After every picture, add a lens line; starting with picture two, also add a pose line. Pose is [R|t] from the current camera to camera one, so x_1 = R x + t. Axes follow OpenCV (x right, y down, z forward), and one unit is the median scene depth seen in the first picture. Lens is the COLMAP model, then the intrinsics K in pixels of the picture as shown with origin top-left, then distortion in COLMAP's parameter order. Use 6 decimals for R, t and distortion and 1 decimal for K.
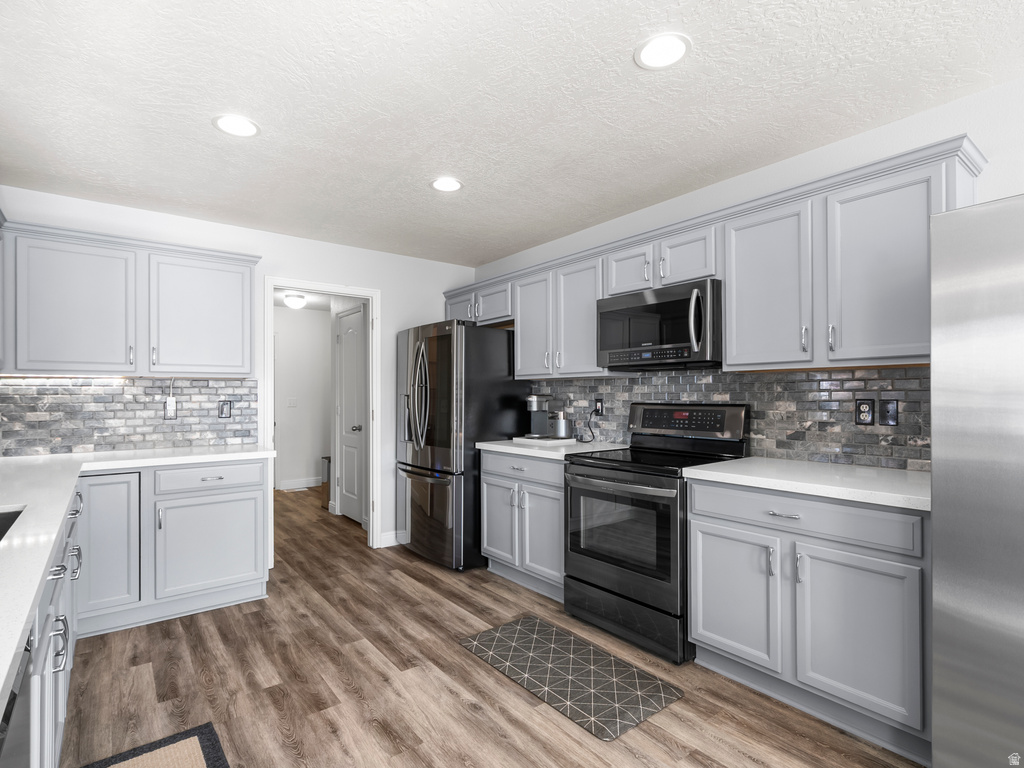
lens RADIAL K [[524.2, 0, 521.0], [0, 524.2, 390.3], [0, 0, 1]] dist [-0.000403, 0.000451]
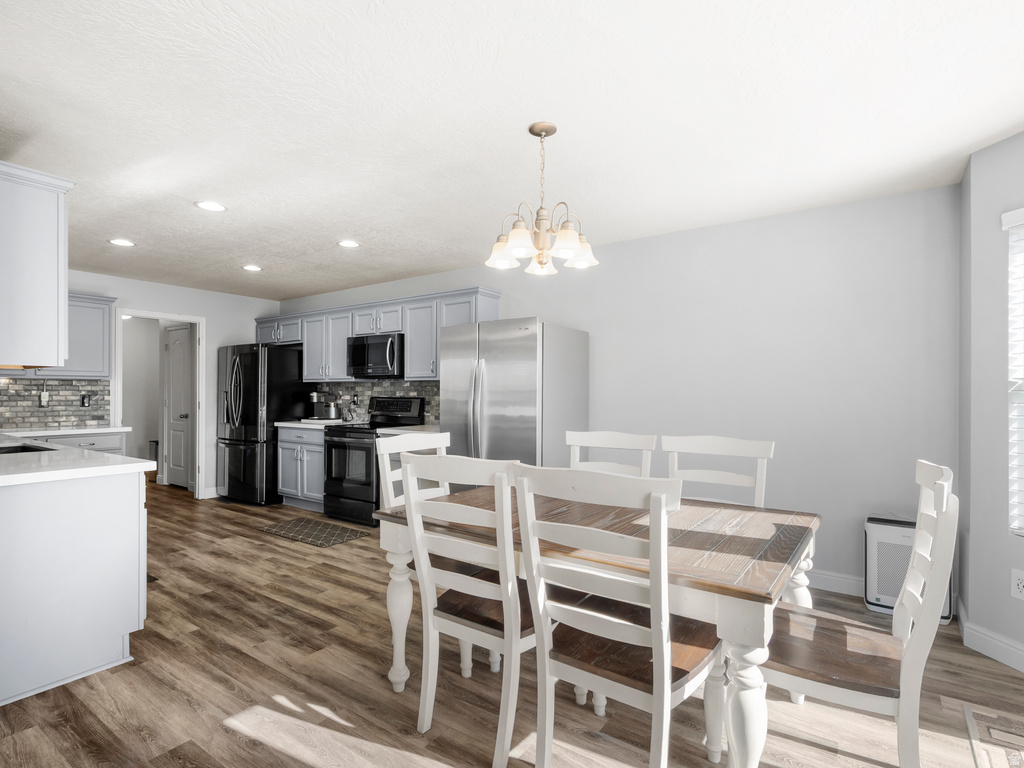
lens RADIAL K [[524.2, 0, 509.0], [0, 524.2, 391.5], [0, 0, 1]] dist [-0.000403, 0.000451]
pose [[0.961214, 0.006069, 0.275736, 0.173666], [-0.007931, 0.999953, 0.005638, -0.007300], [-0.275689, -0.007606, 0.961217, -0.779378]]
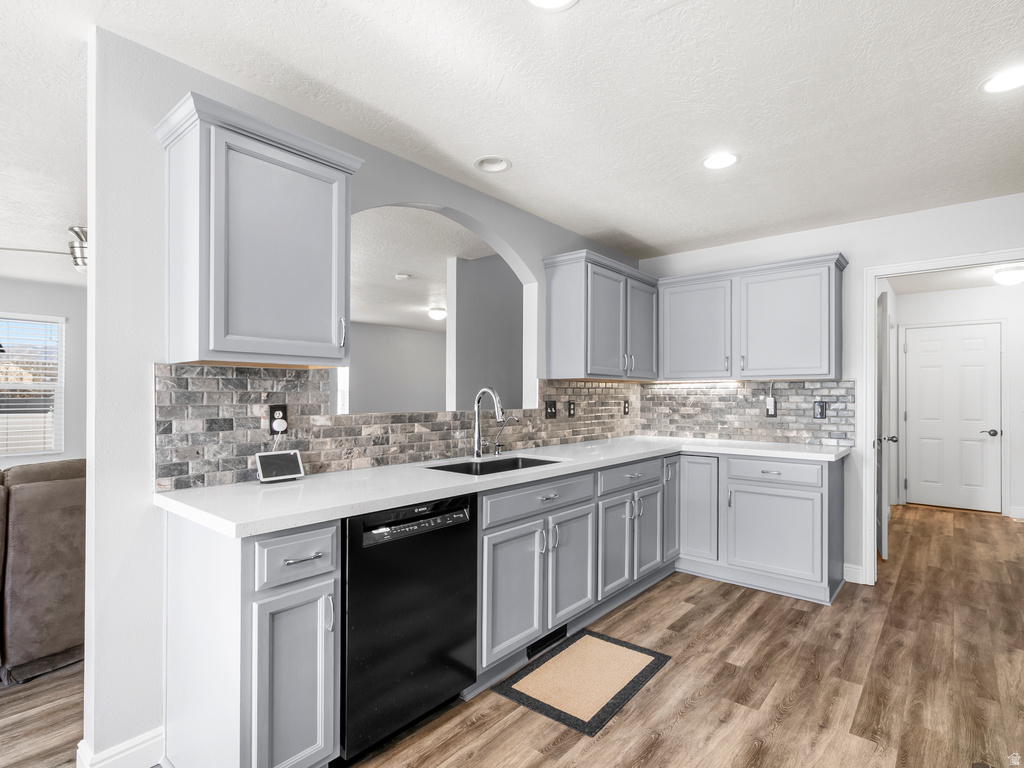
lens RADIAL K [[524.2, 0, 508.2], [0, 524.2, 389.9], [0, 0, 1]] dist [-0.000403, 0.000451]
pose [[0.203970, -0.003987, -0.978969, 0.342574], [0.005147, 0.999982, -0.003000, -0.003186], [0.978964, -0.004426, 0.203987, 0.222076]]
